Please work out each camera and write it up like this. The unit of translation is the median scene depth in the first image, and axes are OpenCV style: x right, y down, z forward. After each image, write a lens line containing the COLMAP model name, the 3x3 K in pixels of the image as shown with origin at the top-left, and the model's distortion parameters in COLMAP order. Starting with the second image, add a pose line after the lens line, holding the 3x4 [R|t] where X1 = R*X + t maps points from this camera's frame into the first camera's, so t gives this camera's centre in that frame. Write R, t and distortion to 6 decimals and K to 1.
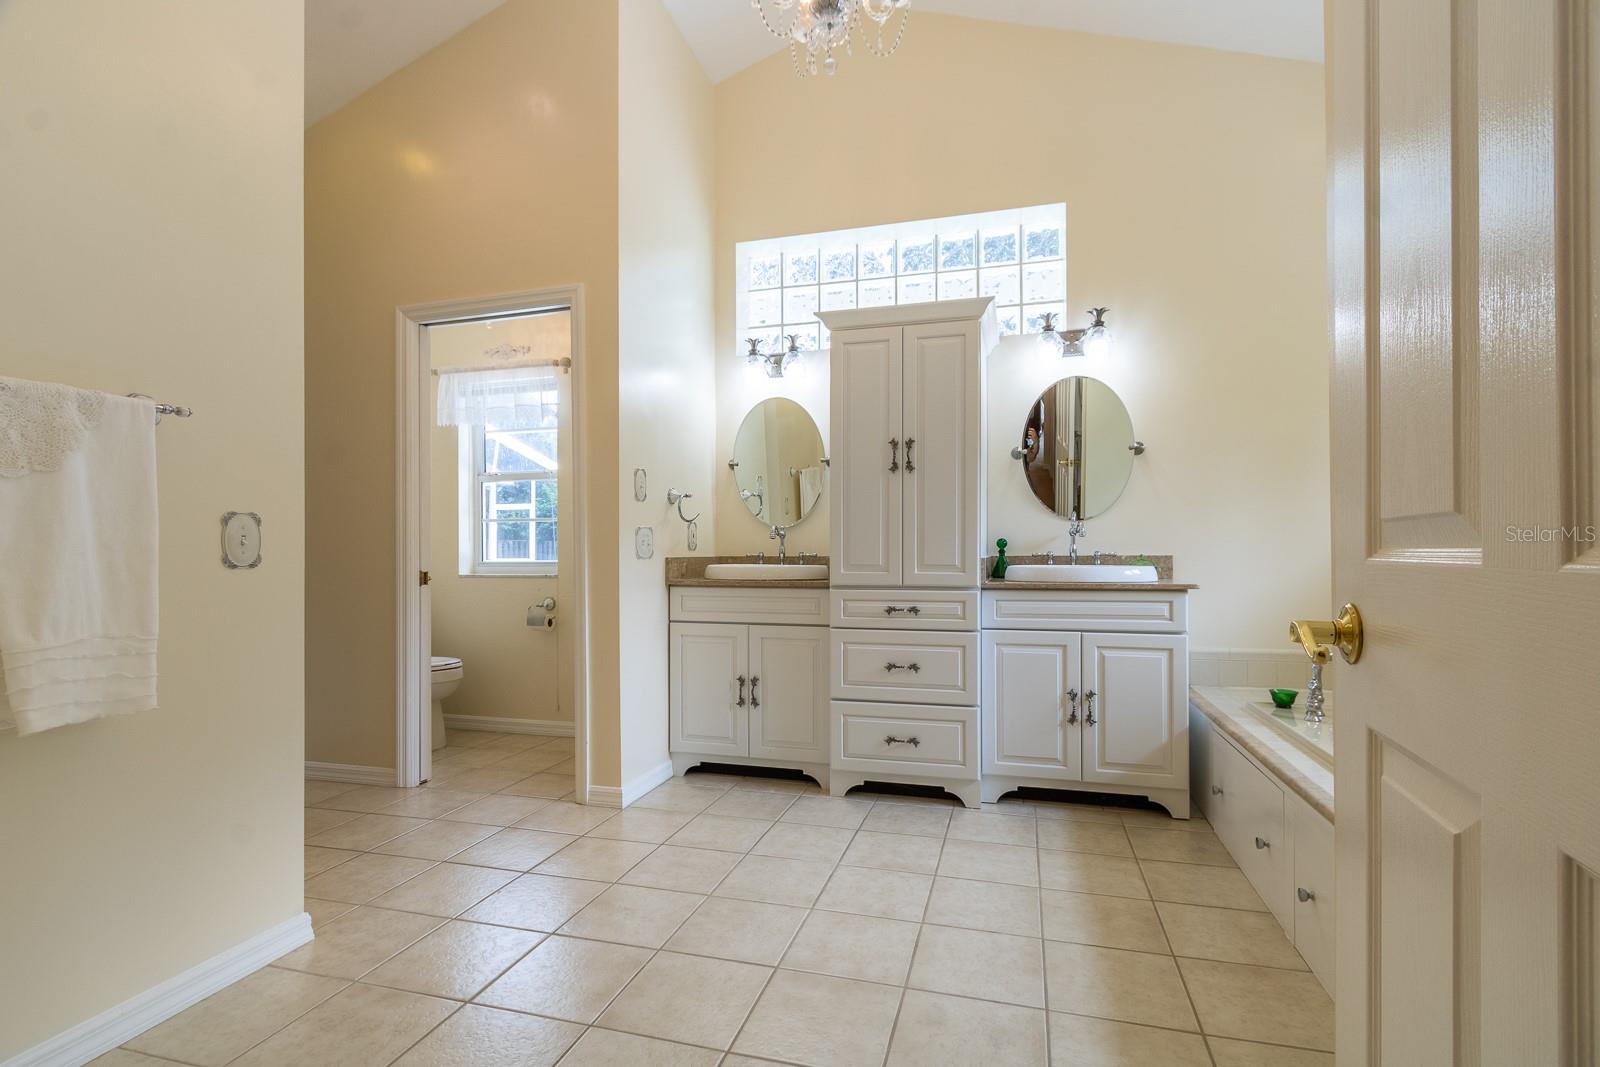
lens RADIAL K [[739.9, 0, 794.0], [0, 739.9, 545.2], [0, 0, 1]] dist [0.001610, -0.001417]
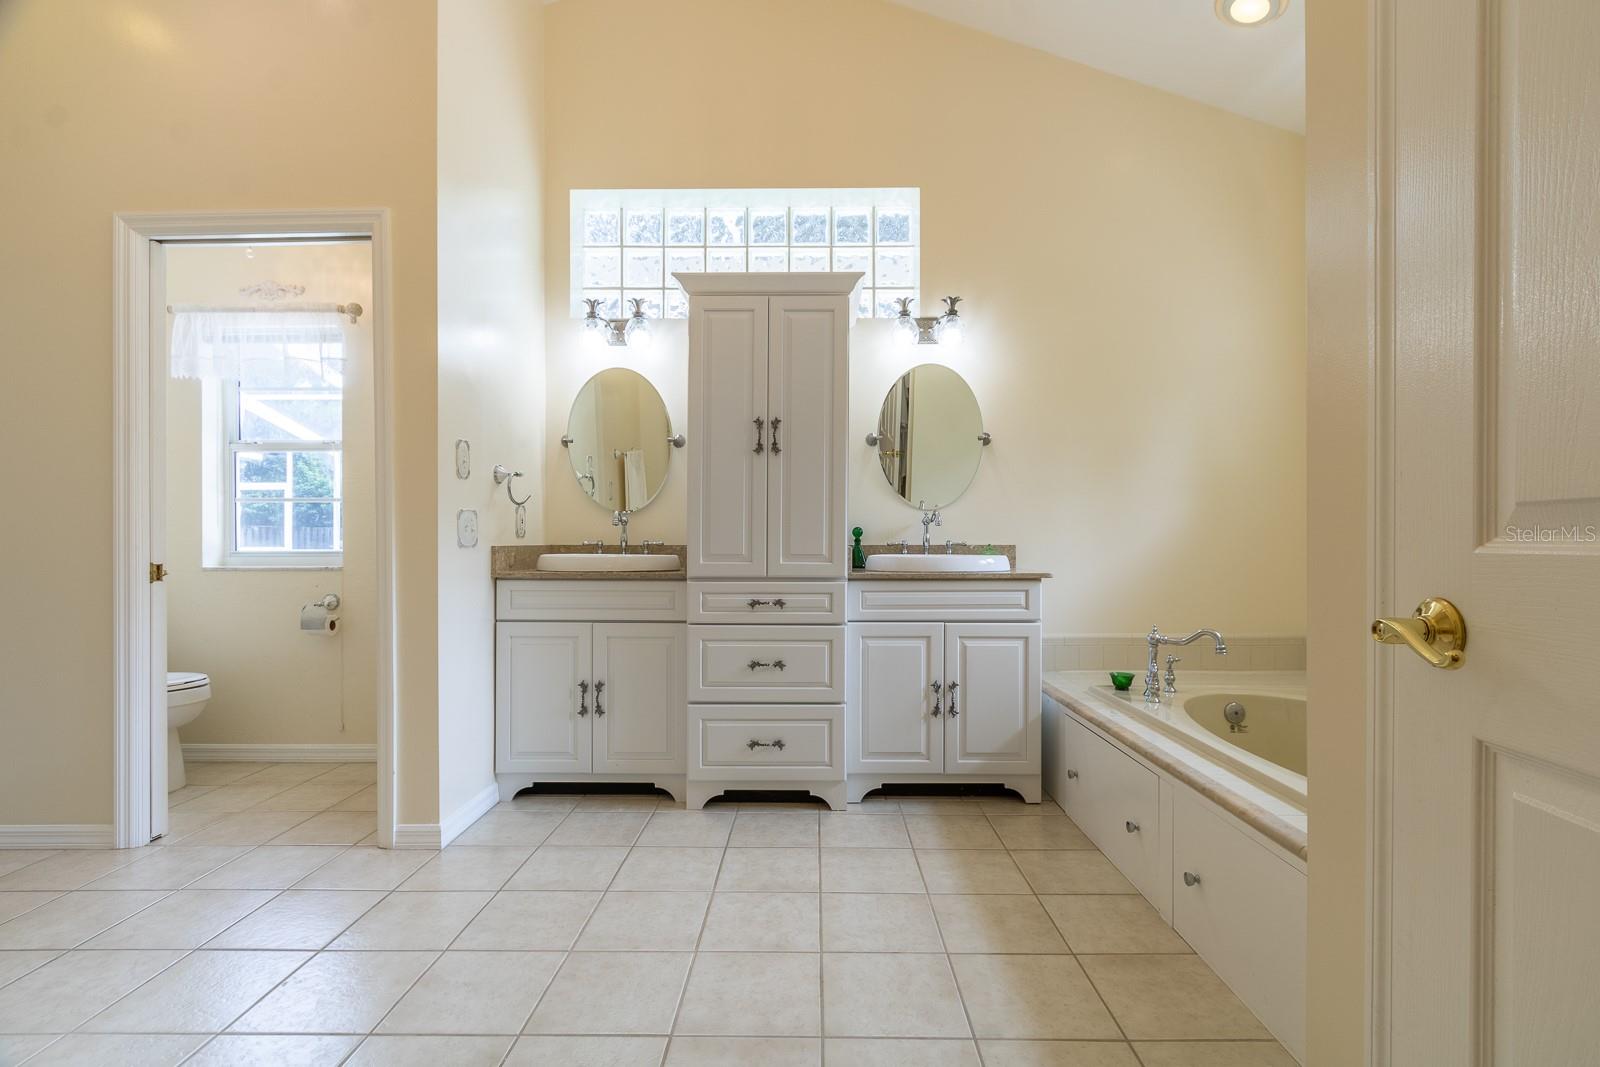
lens RADIAL K [[739.9, 0, 779.1], [0, 739.9, 538.8], [0, 0, 1]] dist [0.001610, -0.001417]
pose [[0.967697, 0.004373, 0.252079, -0.072222], [-0.005998, 0.999966, 0.005678, 0.001731], [-0.252046, -0.007007, 0.967690, 0.099556]]
